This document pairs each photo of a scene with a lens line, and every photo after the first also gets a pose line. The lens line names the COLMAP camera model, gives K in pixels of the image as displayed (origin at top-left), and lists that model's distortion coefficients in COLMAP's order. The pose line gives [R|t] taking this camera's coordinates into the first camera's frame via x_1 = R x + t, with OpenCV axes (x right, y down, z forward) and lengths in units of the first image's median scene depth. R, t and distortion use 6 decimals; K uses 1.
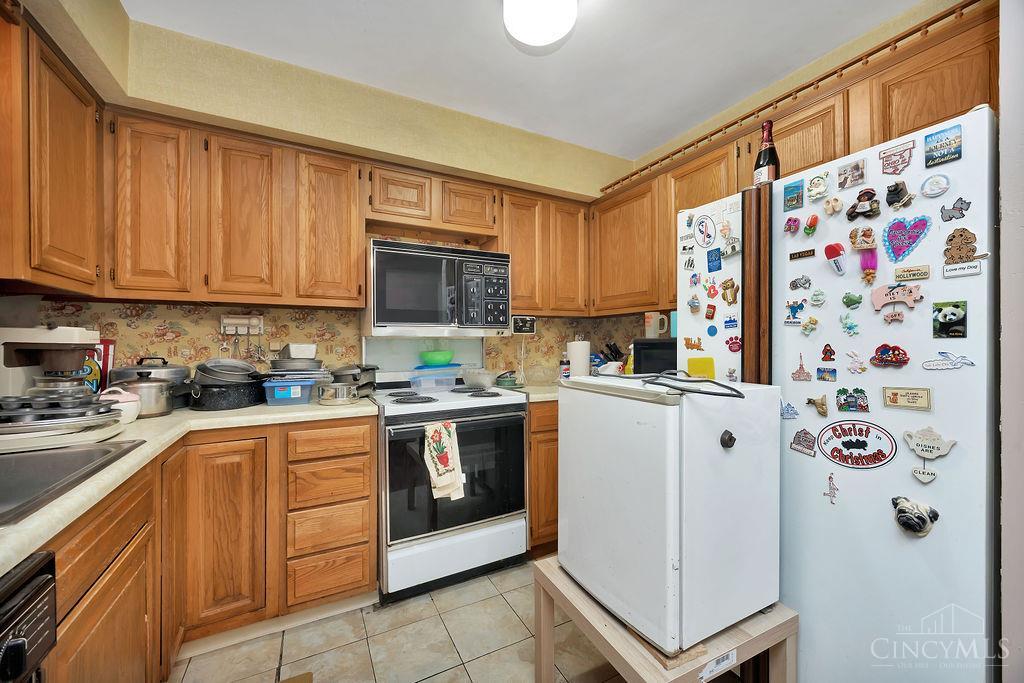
lens RADIAL K [[395.5, 0, 516.7], [0, 395.5, 343.4], [0, 0, 1]] dist [-0.001146, -0.000118]
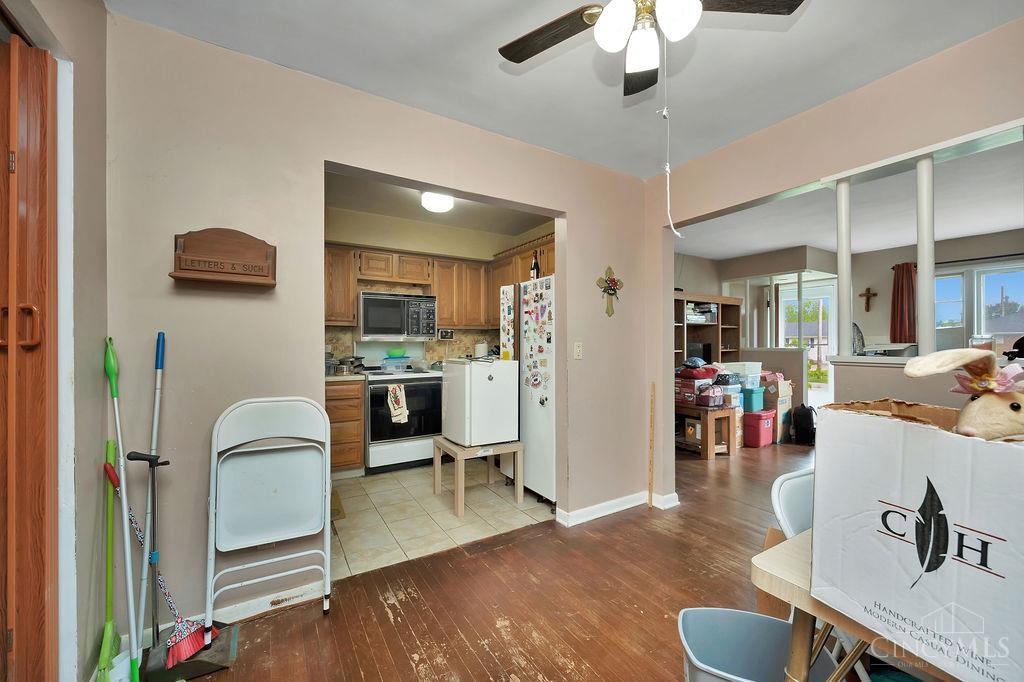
lens RADIAL K [[421.5, 0, 512.0], [0, 421.5, 341.0], [0, 0, 1]] dist [-0.001541, -0.000123]
pose [[0.999327, 0.002238, 0.036613, 0.322244], [-0.001816, 0.999931, -0.011580, 0.004137], [-0.036636, 0.011506, 0.999262, -1.180720]]
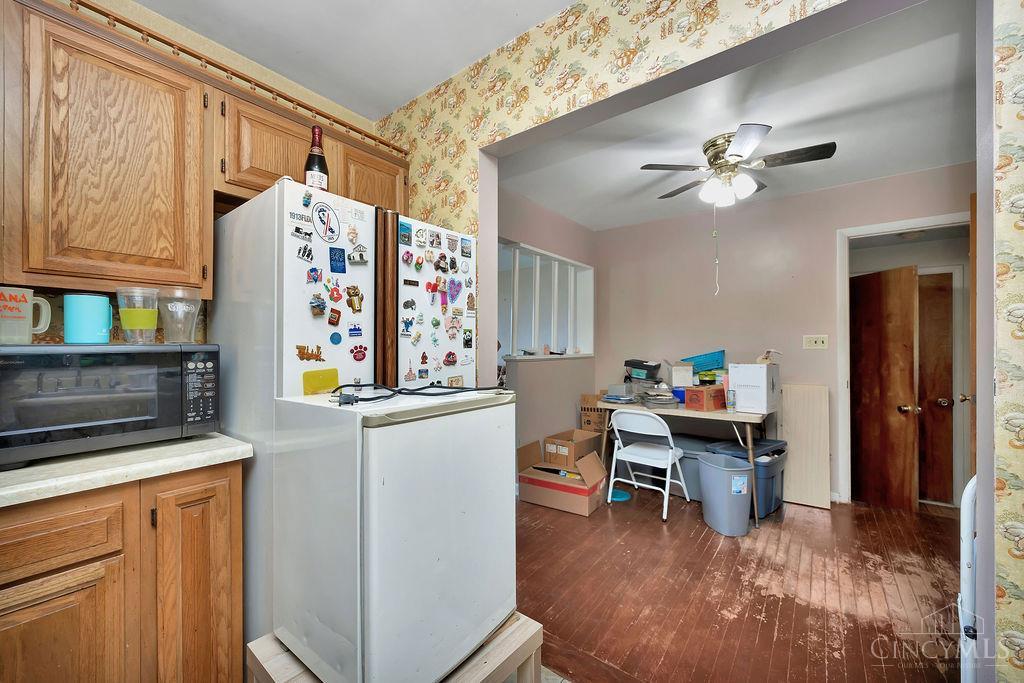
lens RADIAL K [[395.5, 0, 516.7], [0, 395.5, 343.4], [0, 0, 1]] dist [-0.001146, -0.000118]
pose [[-0.407334, 0.011098, 0.913212, -0.371554], [0.004943, 0.999938, -0.009947, -0.007579], [-0.913266, 0.000462, -0.407364, 0.757920]]
